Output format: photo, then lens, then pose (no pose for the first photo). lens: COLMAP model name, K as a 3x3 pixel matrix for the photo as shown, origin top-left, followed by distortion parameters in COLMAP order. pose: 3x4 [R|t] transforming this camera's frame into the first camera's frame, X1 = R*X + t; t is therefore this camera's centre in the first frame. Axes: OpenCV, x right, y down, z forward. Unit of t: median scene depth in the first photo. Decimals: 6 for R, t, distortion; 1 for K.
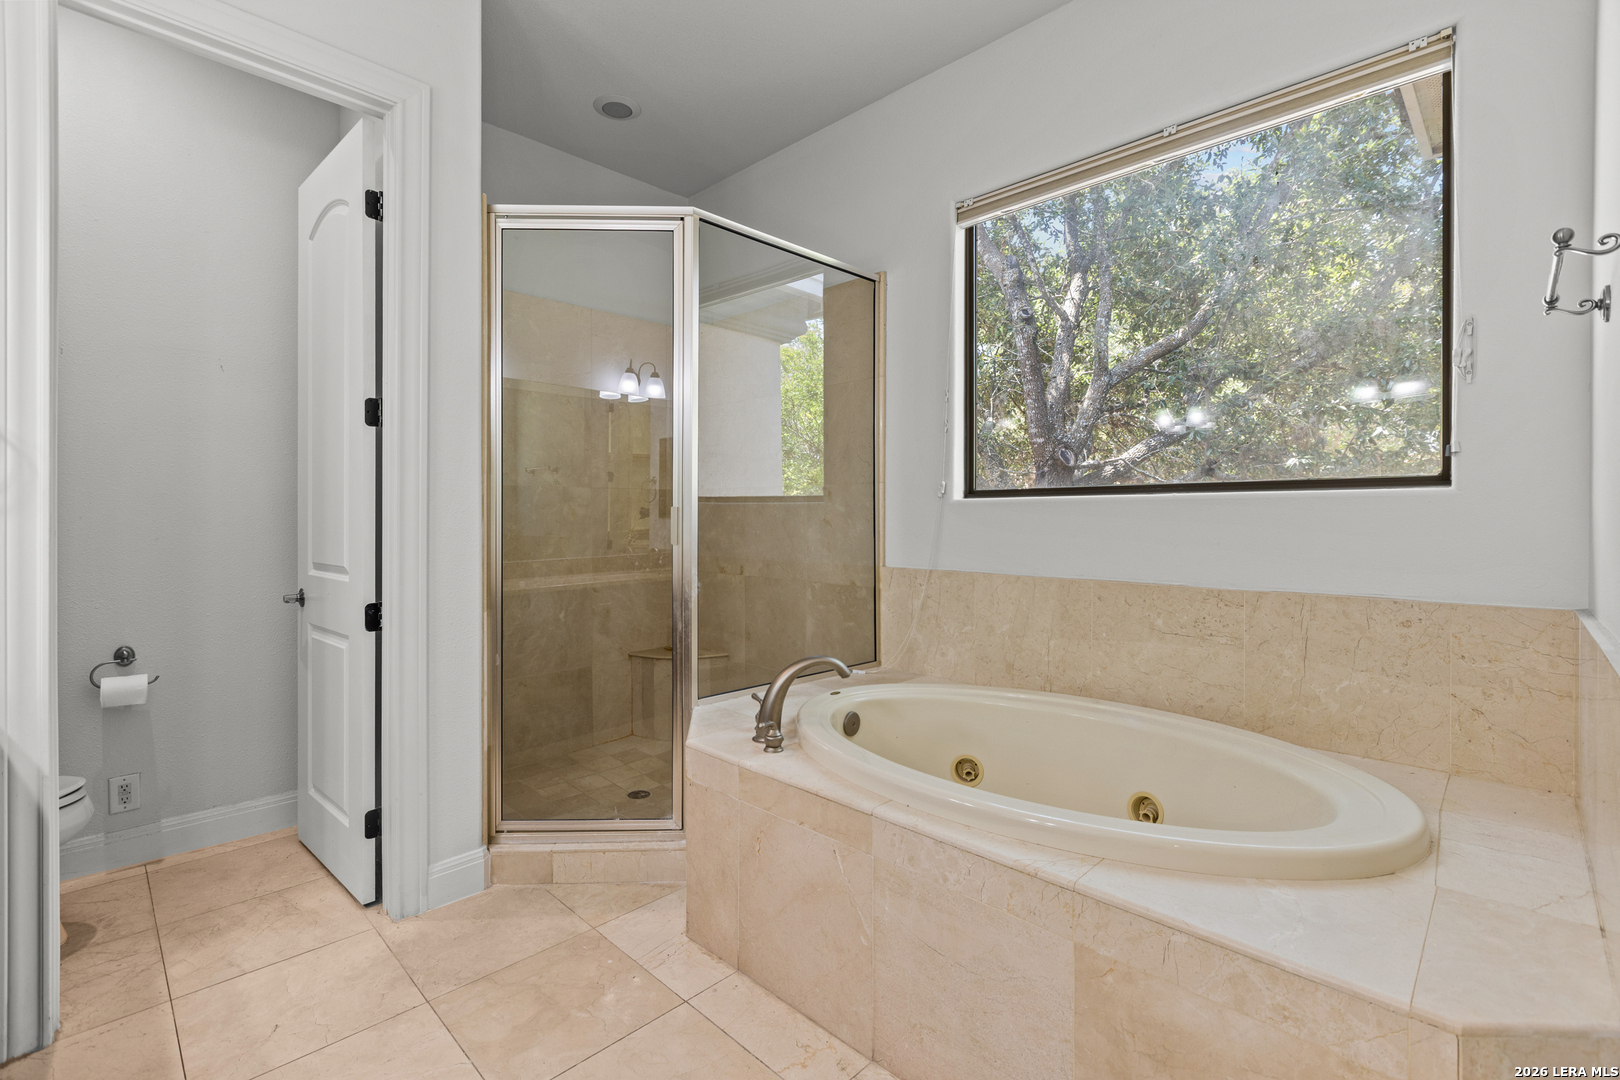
lens RADIAL K [[721.8, 0, 801.4], [0, 721.8, 527.3], [0, 0, 1]] dist [0.003896, -0.002097]
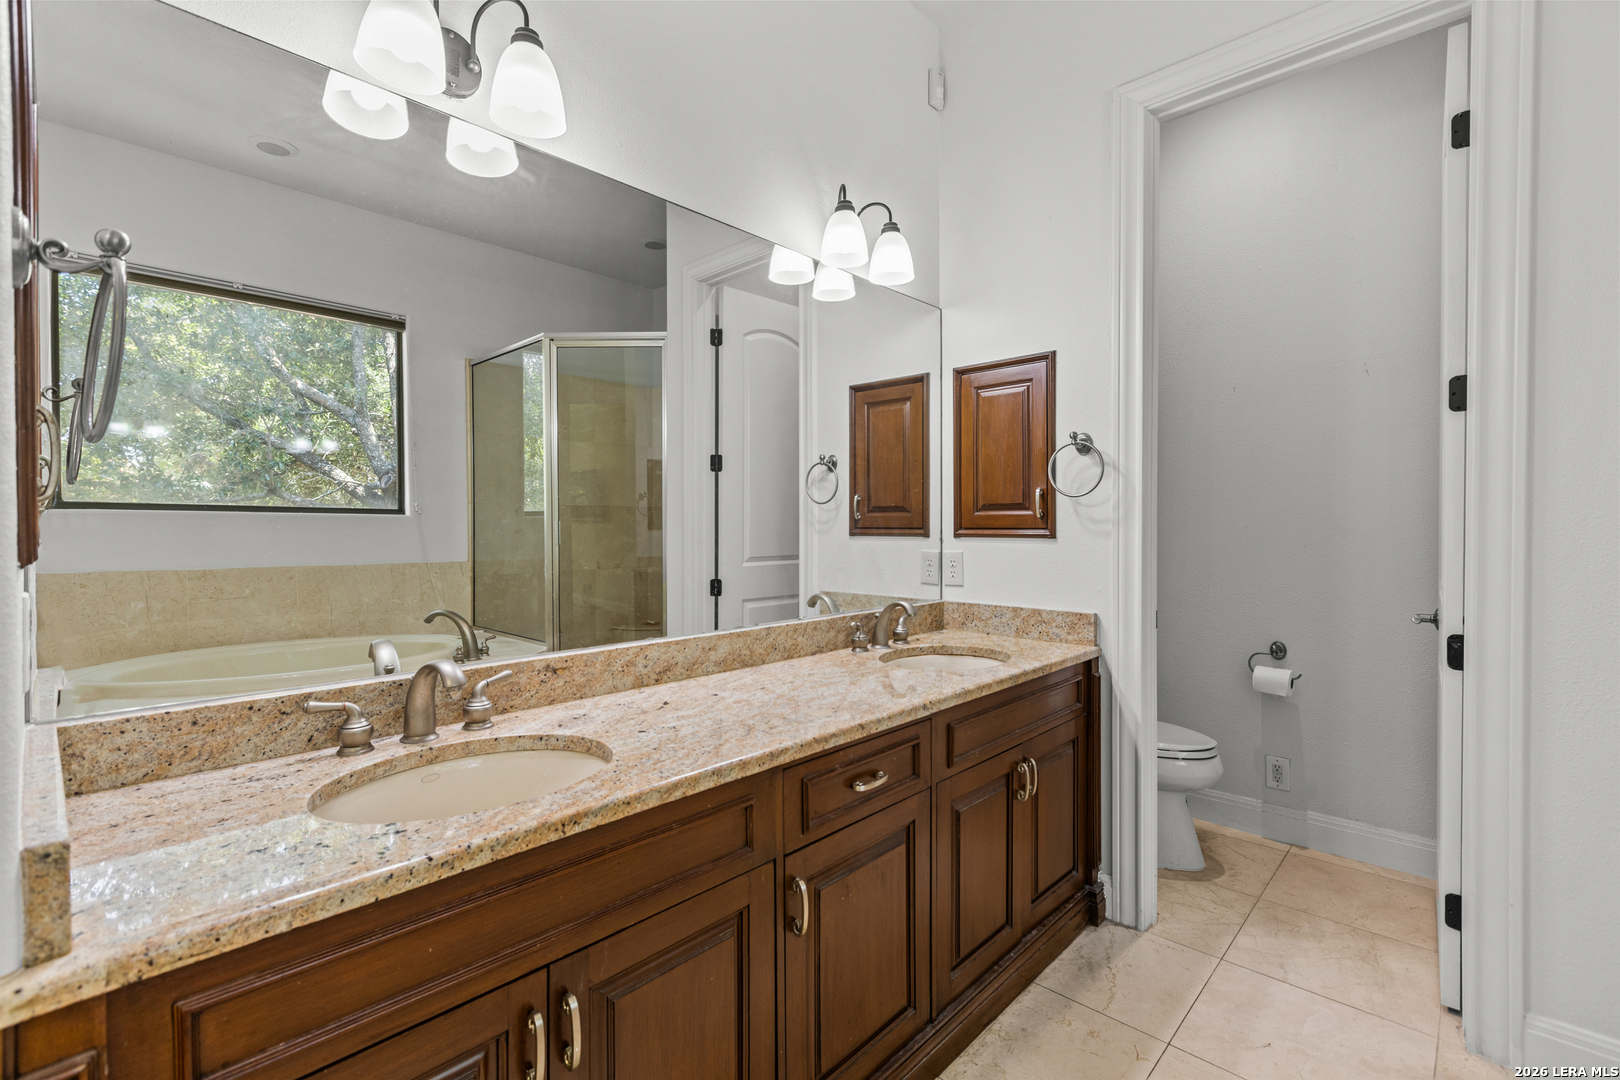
lens RADIAL K [[721.8, 0, 801.7], [0, 721.8, 535.9], [0, 0, 1]] dist [0.003896, -0.002097]
pose [[0.022471, 0.011140, -0.999685, 0.167506], [-0.011077, 0.999879, 0.010893, -0.003377], [0.999686, 0.010829, 0.022592, 0.240756]]
